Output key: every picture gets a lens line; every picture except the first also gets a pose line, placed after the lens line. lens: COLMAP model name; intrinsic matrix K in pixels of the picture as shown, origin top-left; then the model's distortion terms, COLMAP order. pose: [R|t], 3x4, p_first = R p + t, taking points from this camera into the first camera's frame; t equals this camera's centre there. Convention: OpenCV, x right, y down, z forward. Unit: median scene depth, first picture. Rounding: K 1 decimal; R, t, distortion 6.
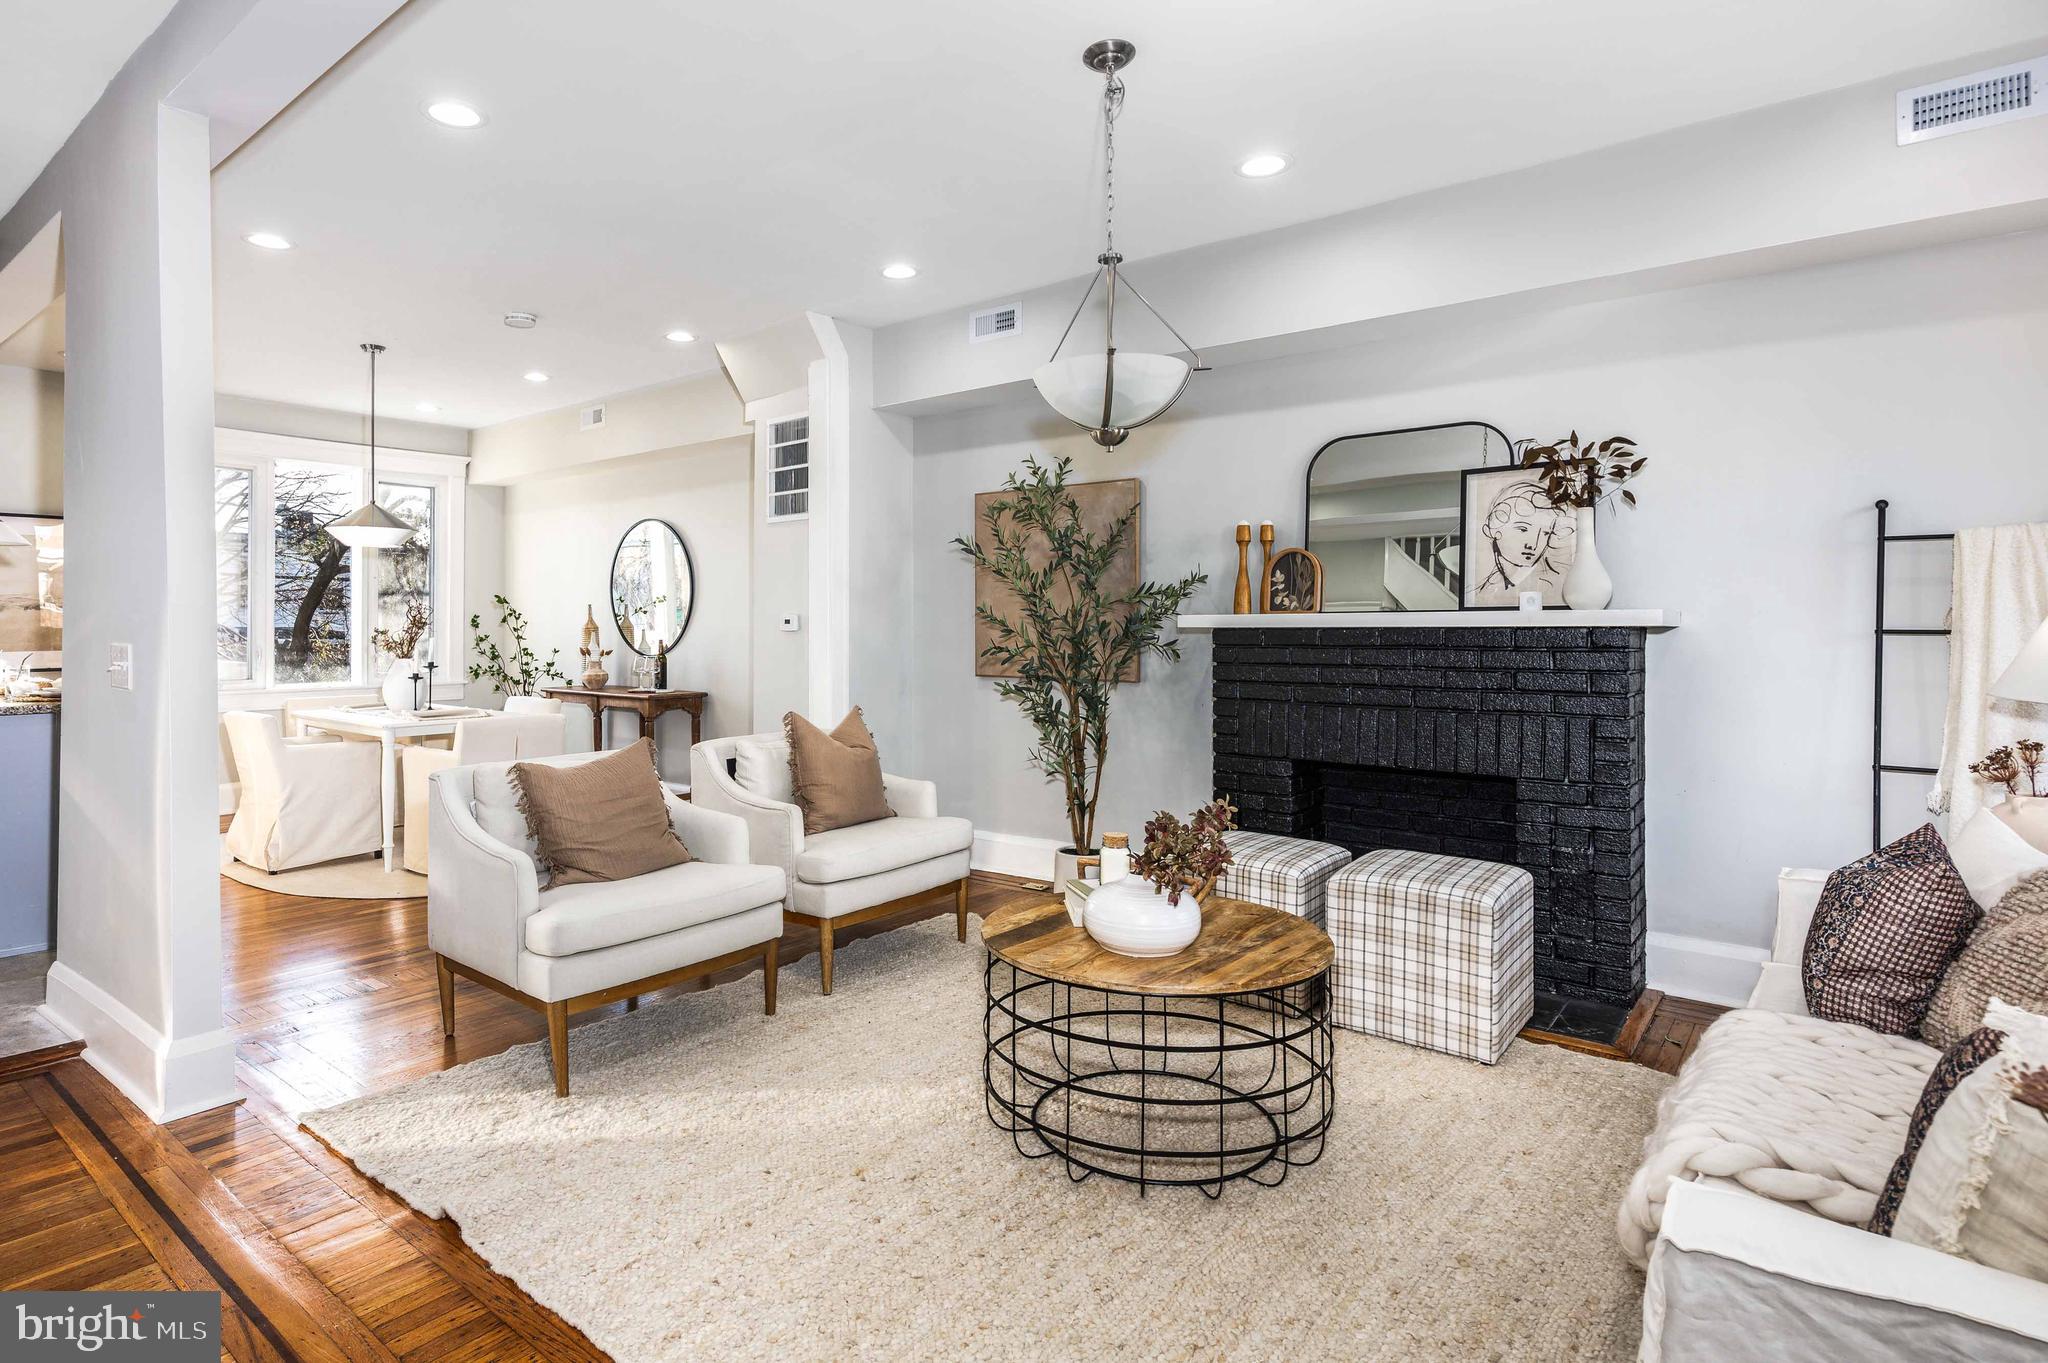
lens RADIAL K [[1088.6, 0, 950.0], [0, 1088.6, 635.6], [0, 0, 1]] dist [-0.001466, 0.000268]
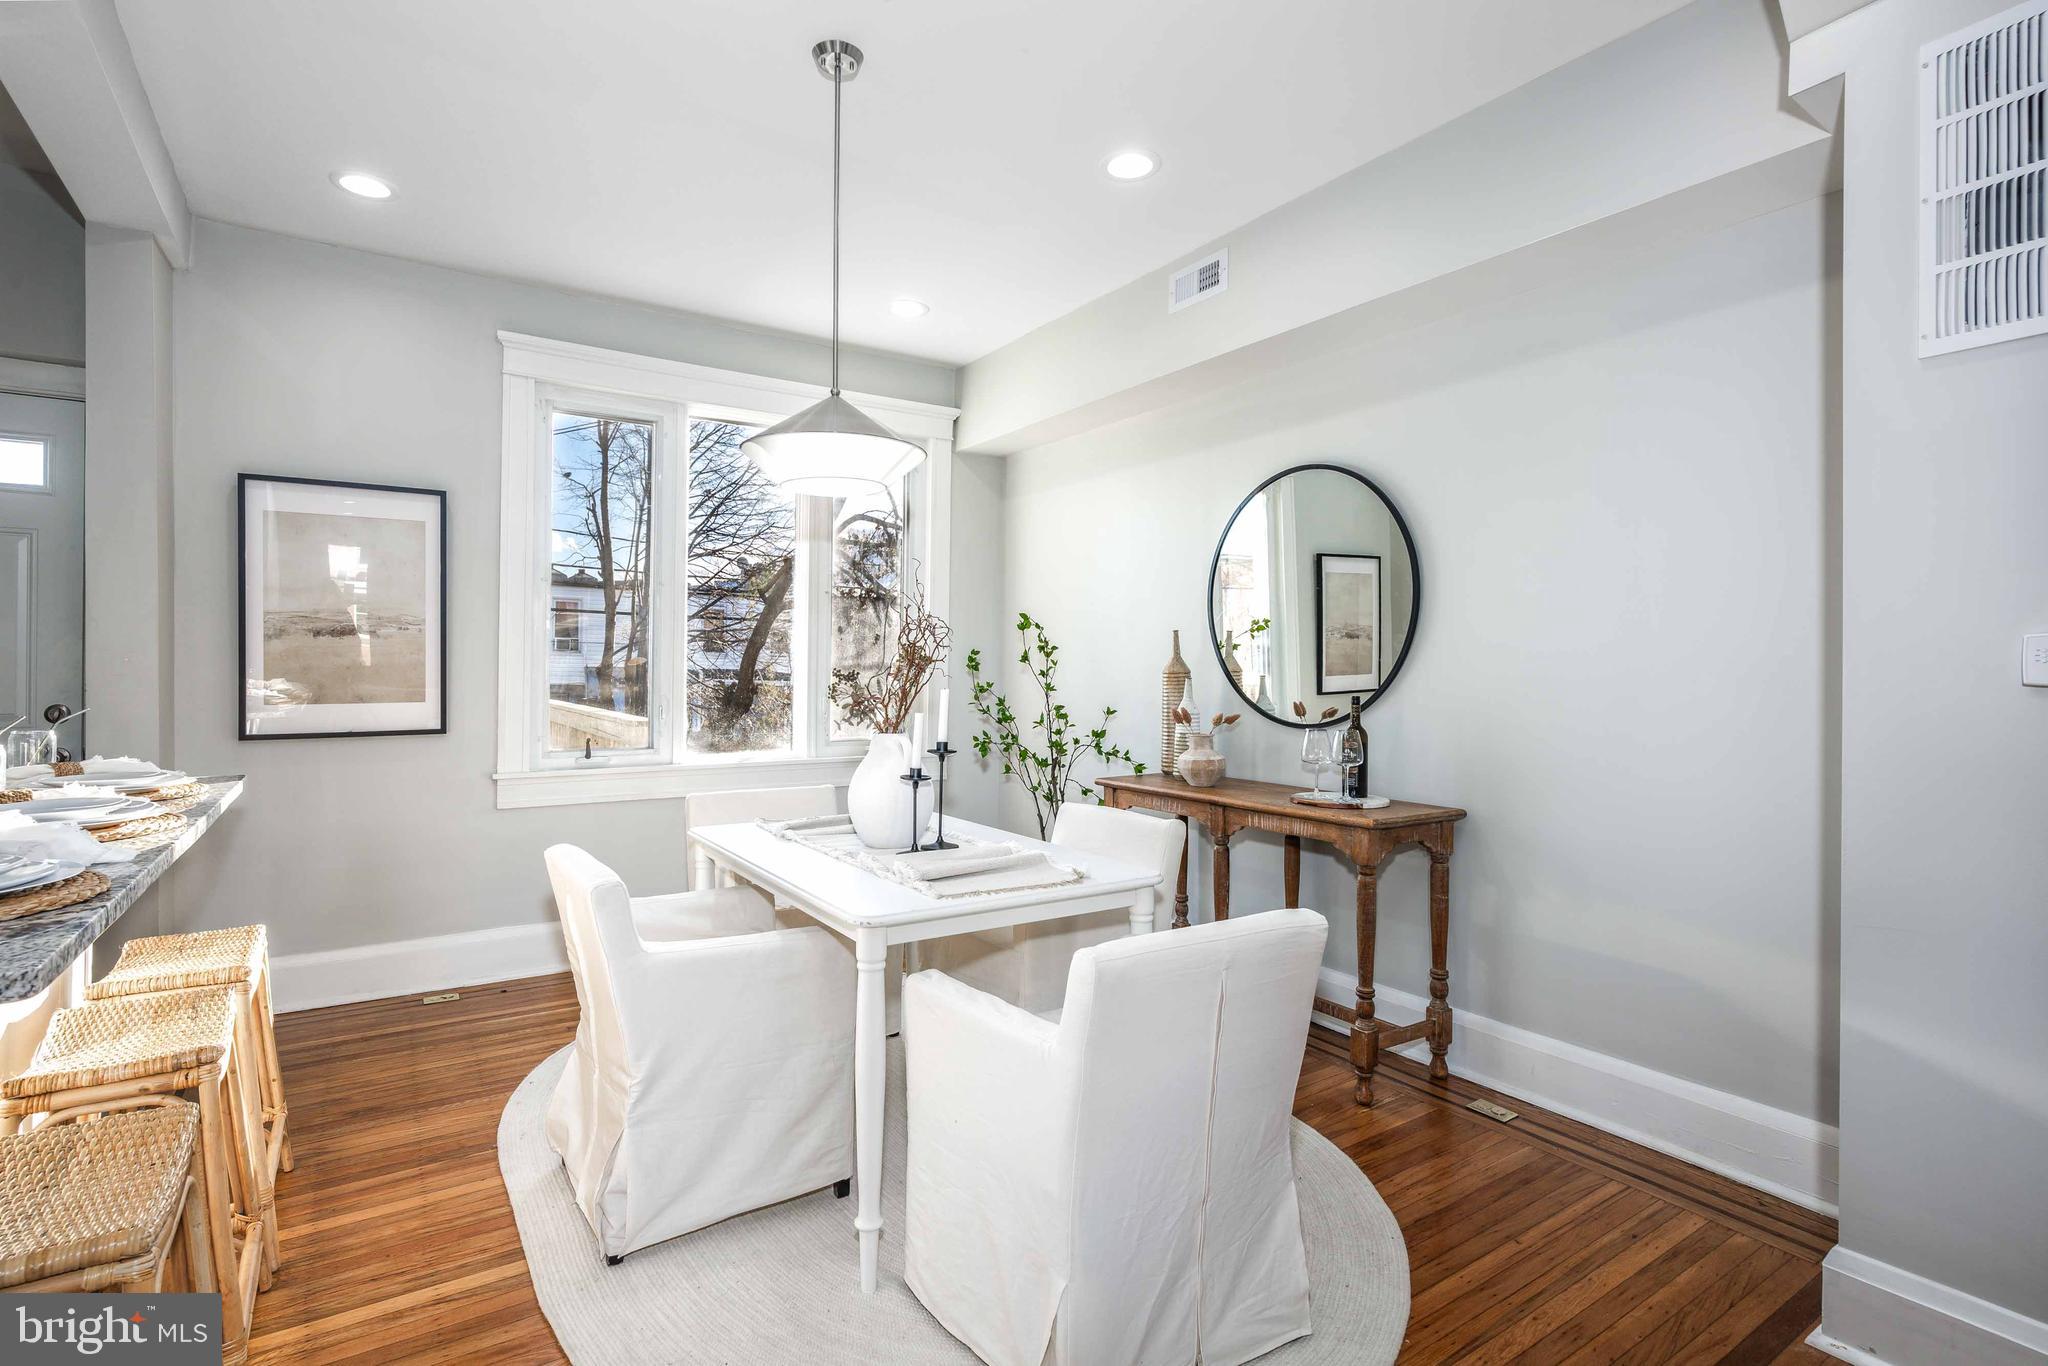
lens RADIAL K [[997.3, 0, 1024.0], [0, 997.3, 683.0], [0, 0, 1]] dist [-0.000964, -0.000084]
pose [[0.961832, 0.009801, -0.273465, -0.263712], [-0.009012, 0.999951, 0.004140, -0.002929], [0.273492, -0.001517, 0.961873, 0.482058]]
